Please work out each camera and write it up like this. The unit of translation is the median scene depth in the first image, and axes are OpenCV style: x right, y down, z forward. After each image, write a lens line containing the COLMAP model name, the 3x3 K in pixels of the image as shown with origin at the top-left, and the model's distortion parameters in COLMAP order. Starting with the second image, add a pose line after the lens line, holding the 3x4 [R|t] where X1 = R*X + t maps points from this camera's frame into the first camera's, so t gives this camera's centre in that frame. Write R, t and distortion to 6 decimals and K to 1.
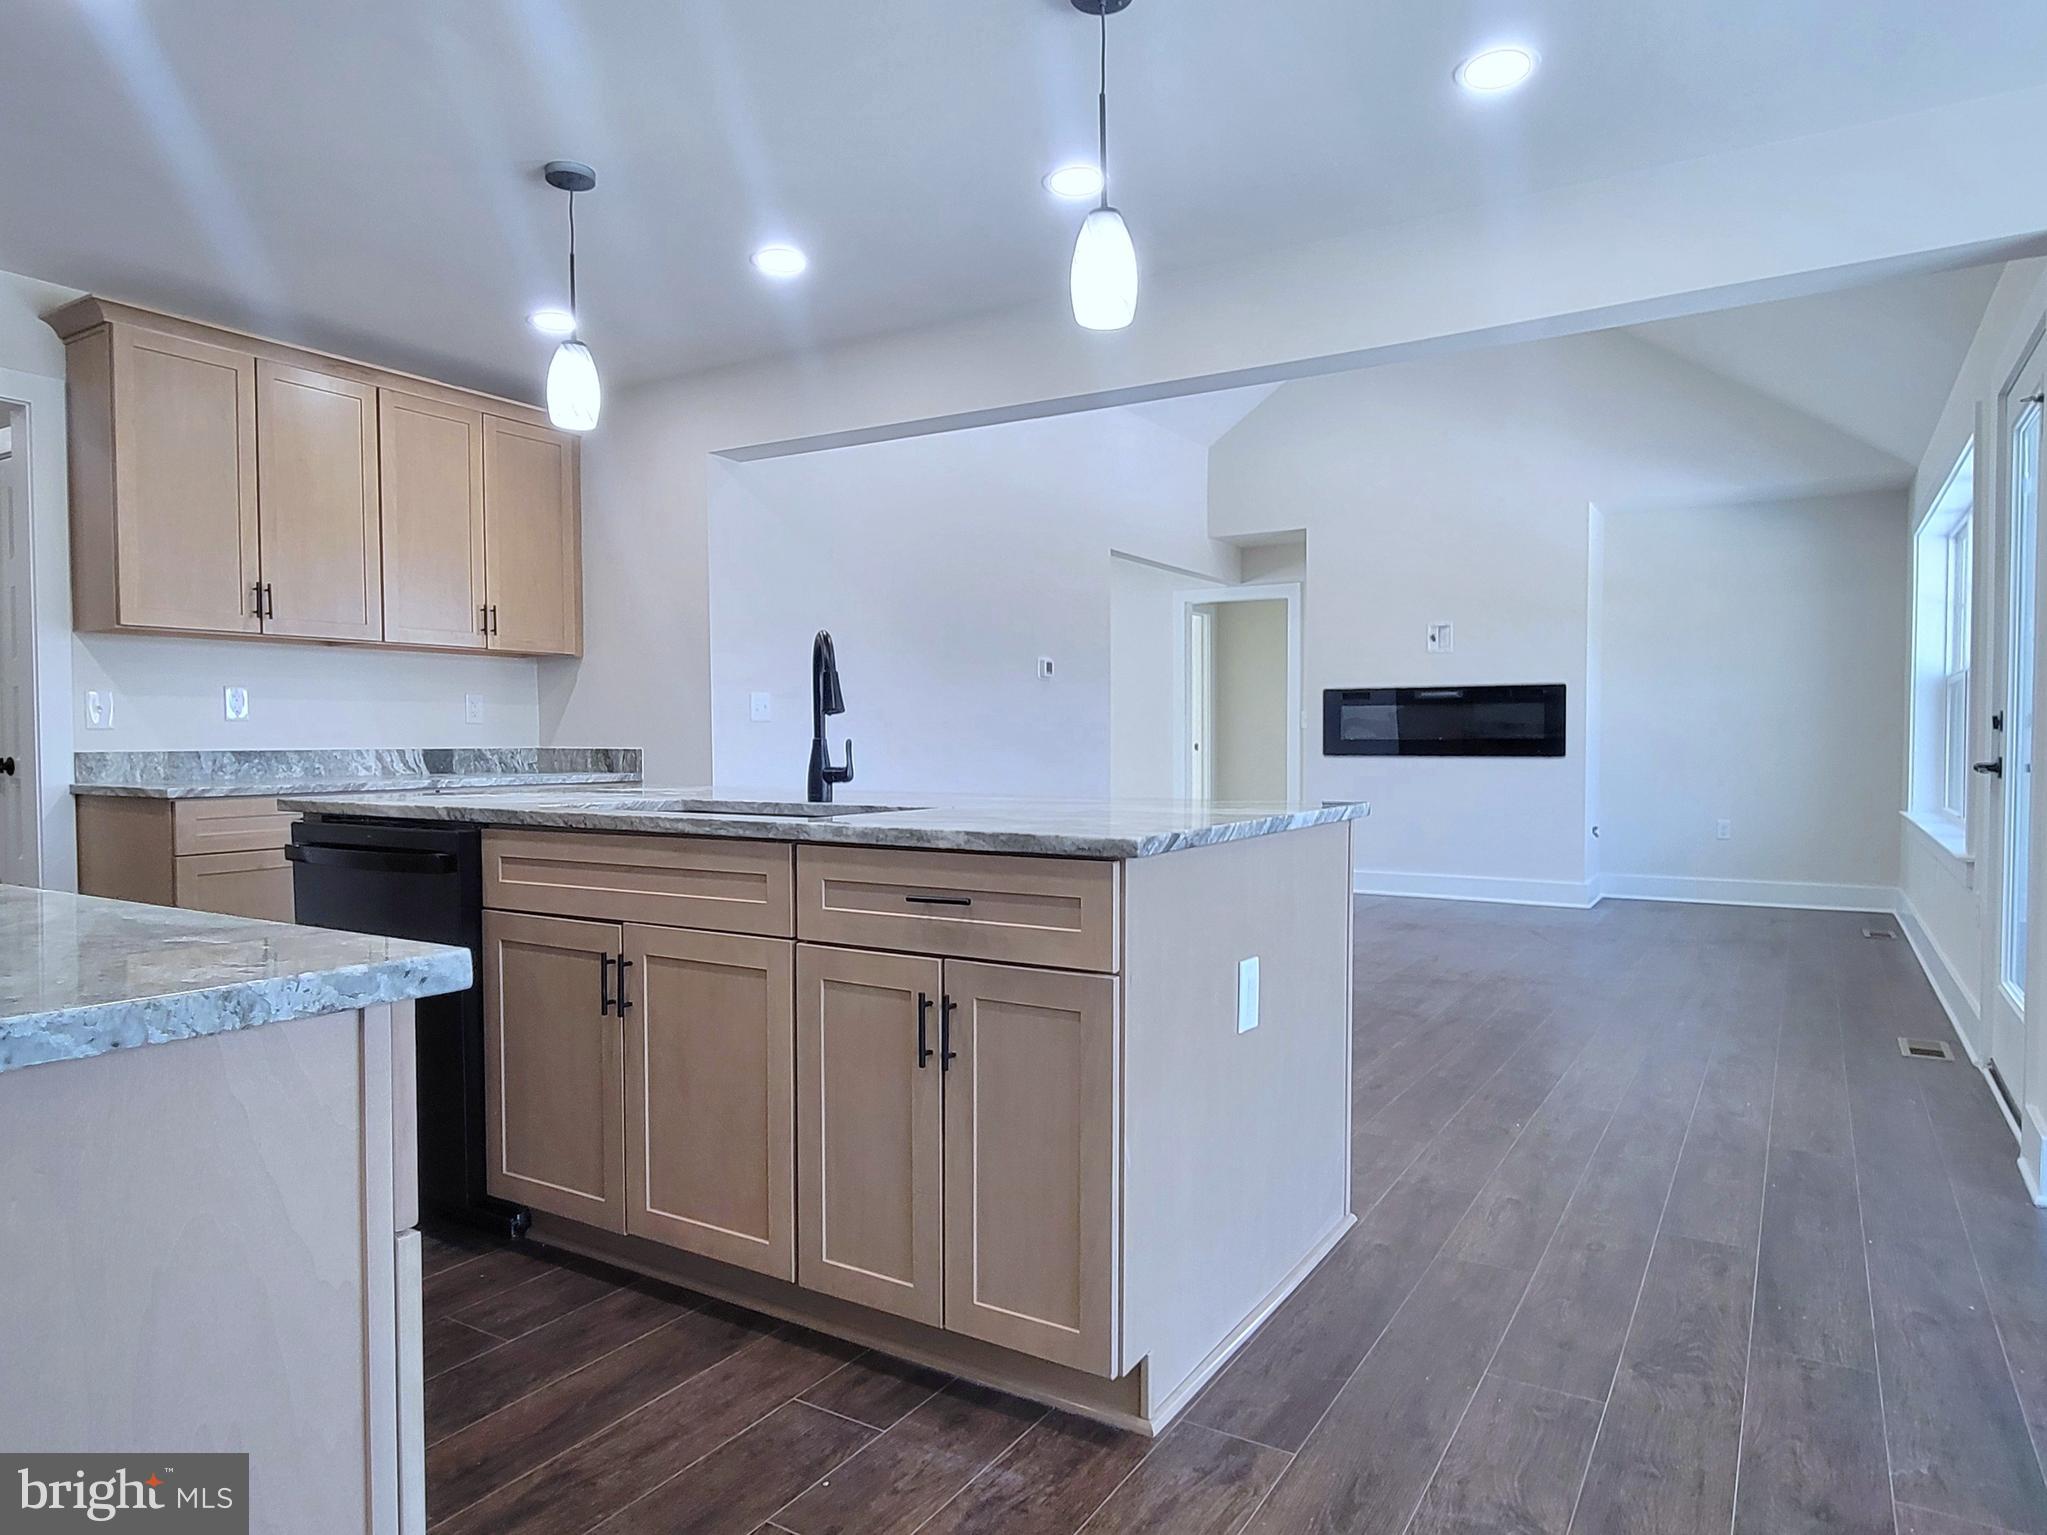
lens RADIAL K [[1254.0, 0, 1022.3], [0, 1254.0, 776.7], [0, 0, 1]] dist [0.006288, -0.004028]
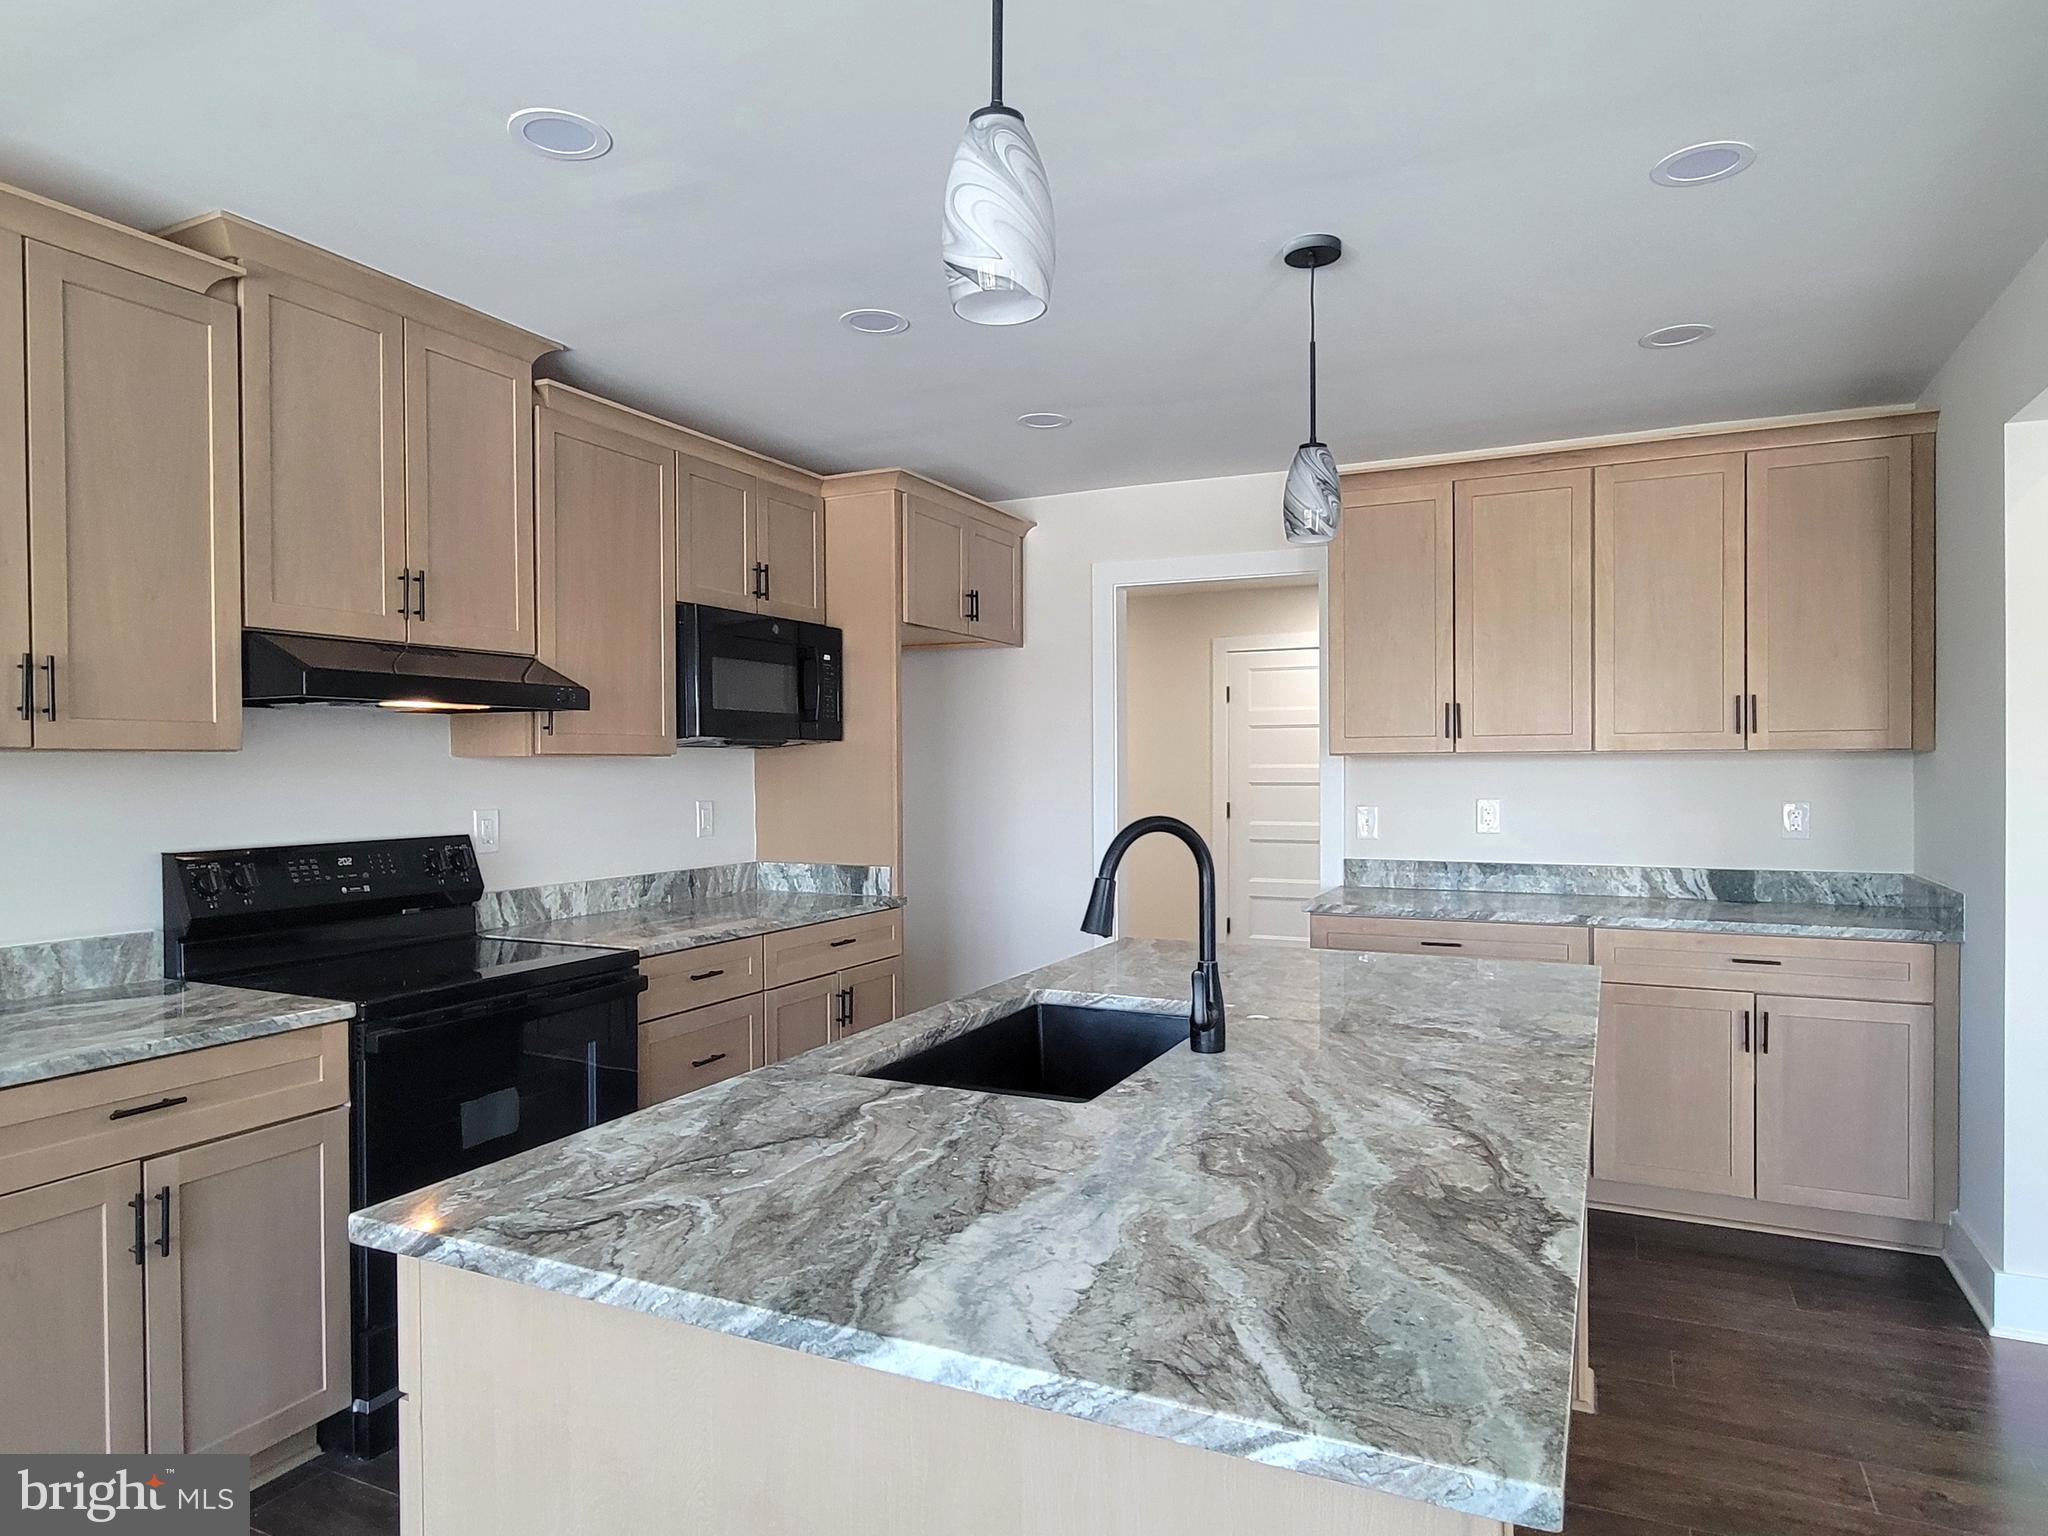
lens RADIAL K [[1245.0, 0, 1019.4], [0, 1245.0, 776.4], [0, 0, 1]] dist [0.002680, -0.003040]
pose [[0.102702, 0.009907, -0.994663, 0.328454], [-0.027259, 0.999603, 0.007142, -0.085176], [0.994339, 0.026380, 0.102932, 0.508092]]
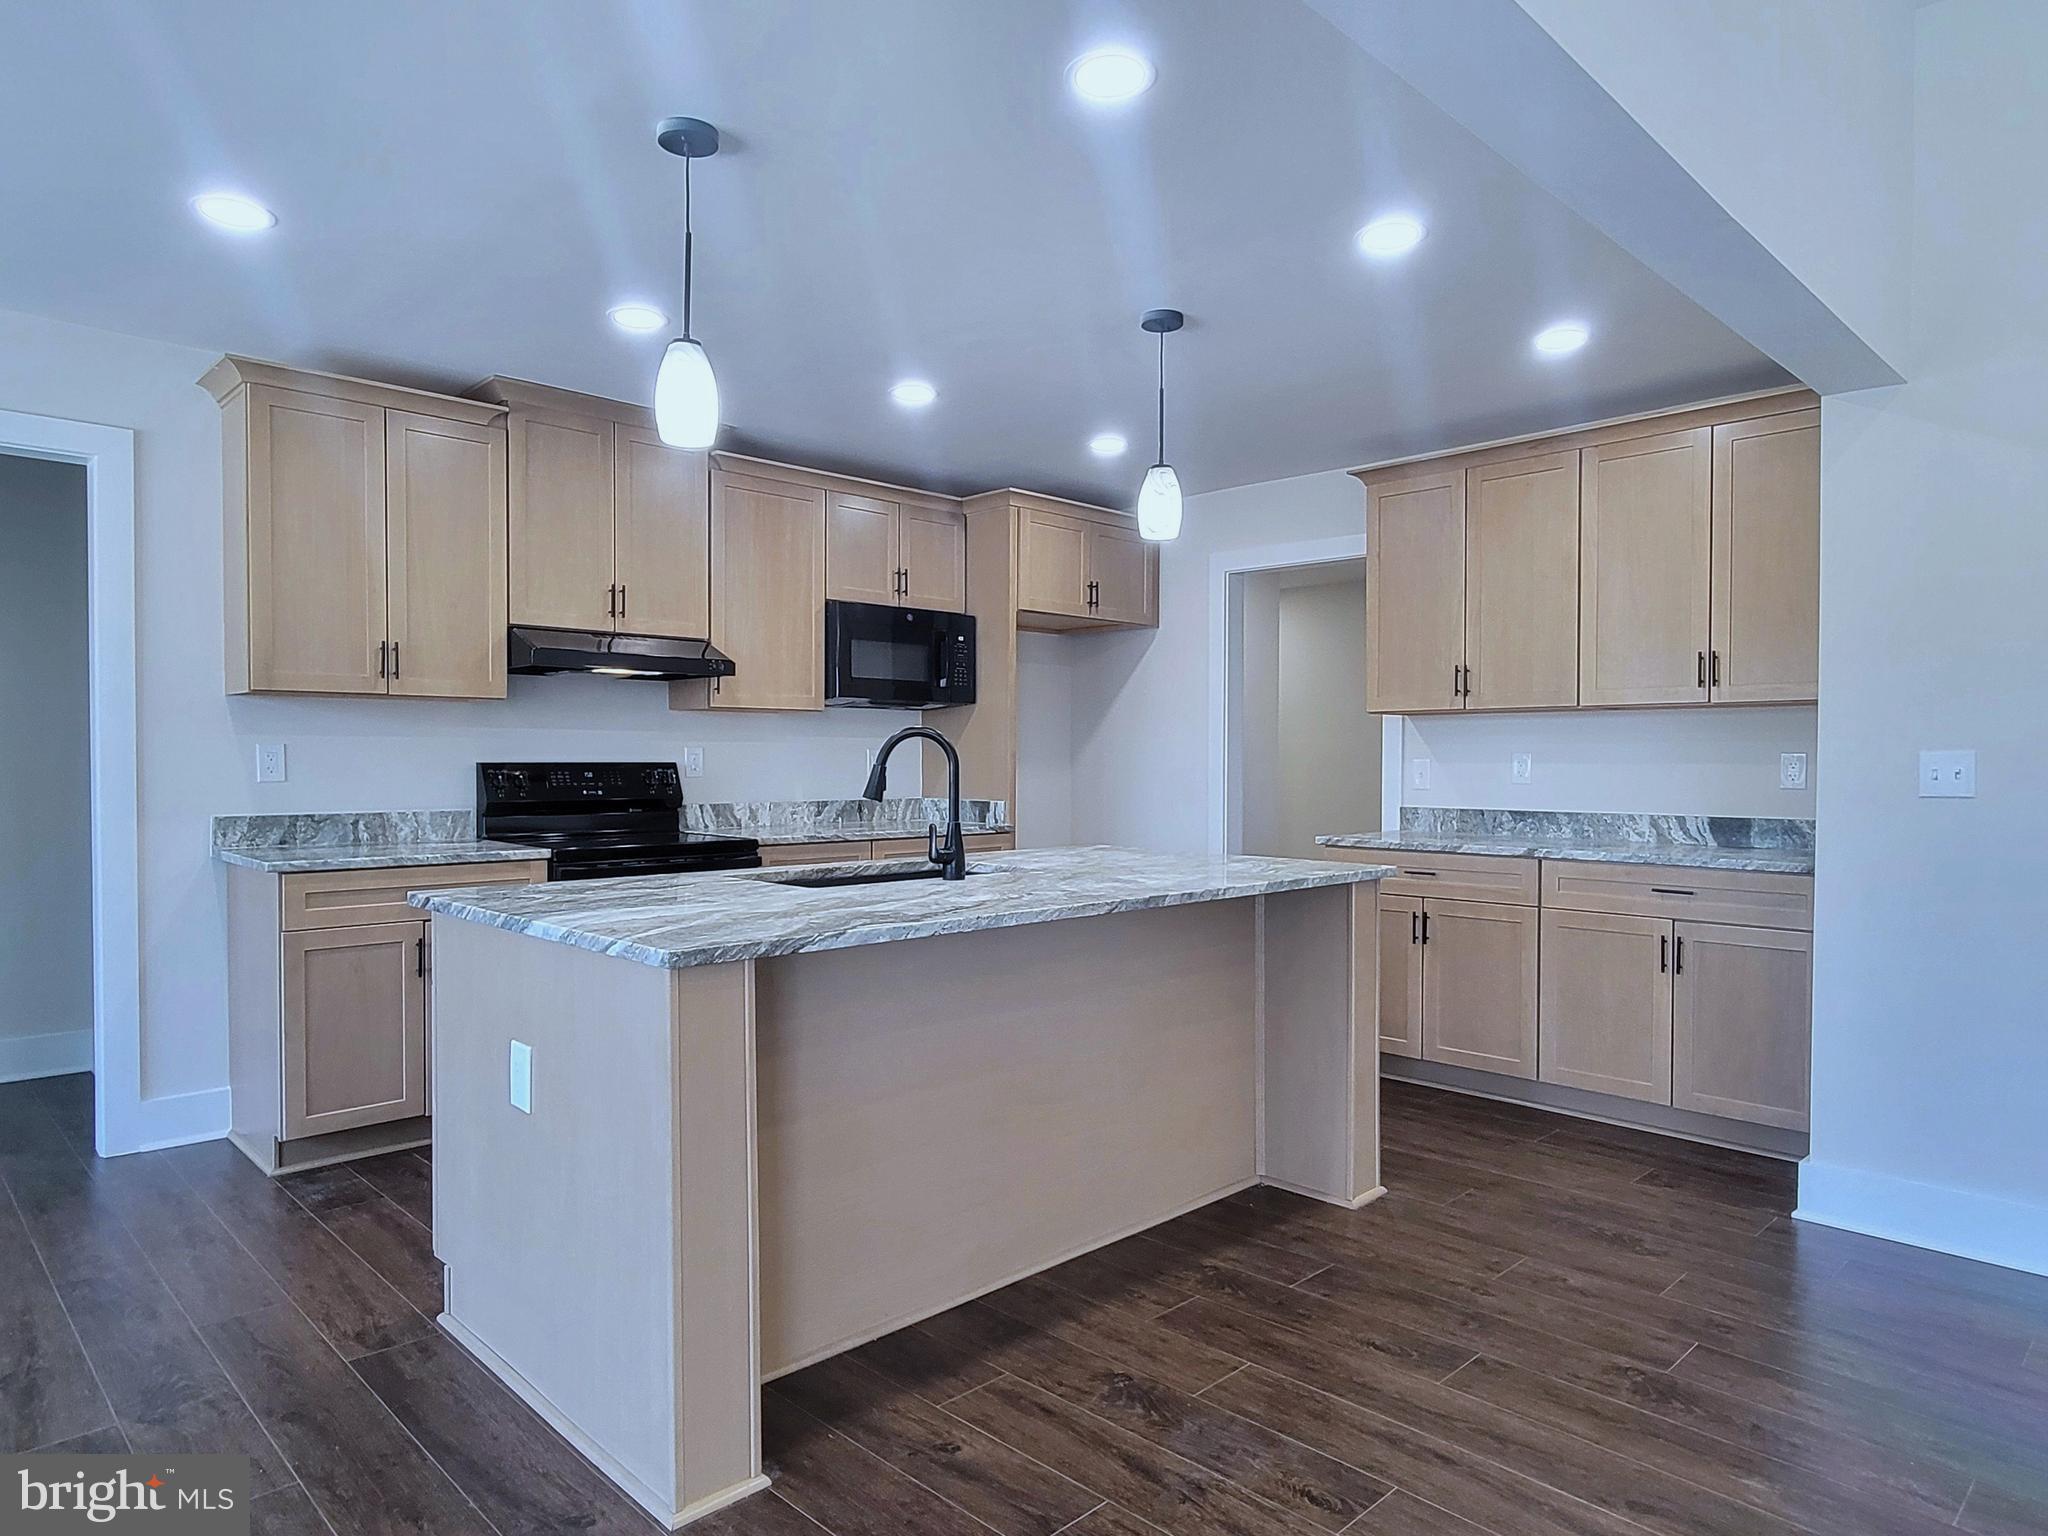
lens RADIAL K [[1245.5, 0, 1029.5], [0, 1245.5, 776.6], [0, 0, 1]] dist [0.005985, 0.001460]
pose [[-0.237504, 0.014984, -0.971271, 0.546728], [-0.034534, 0.999119, 0.023858, -0.060917], [0.970772, 0.039209, -0.236778, 0.819924]]
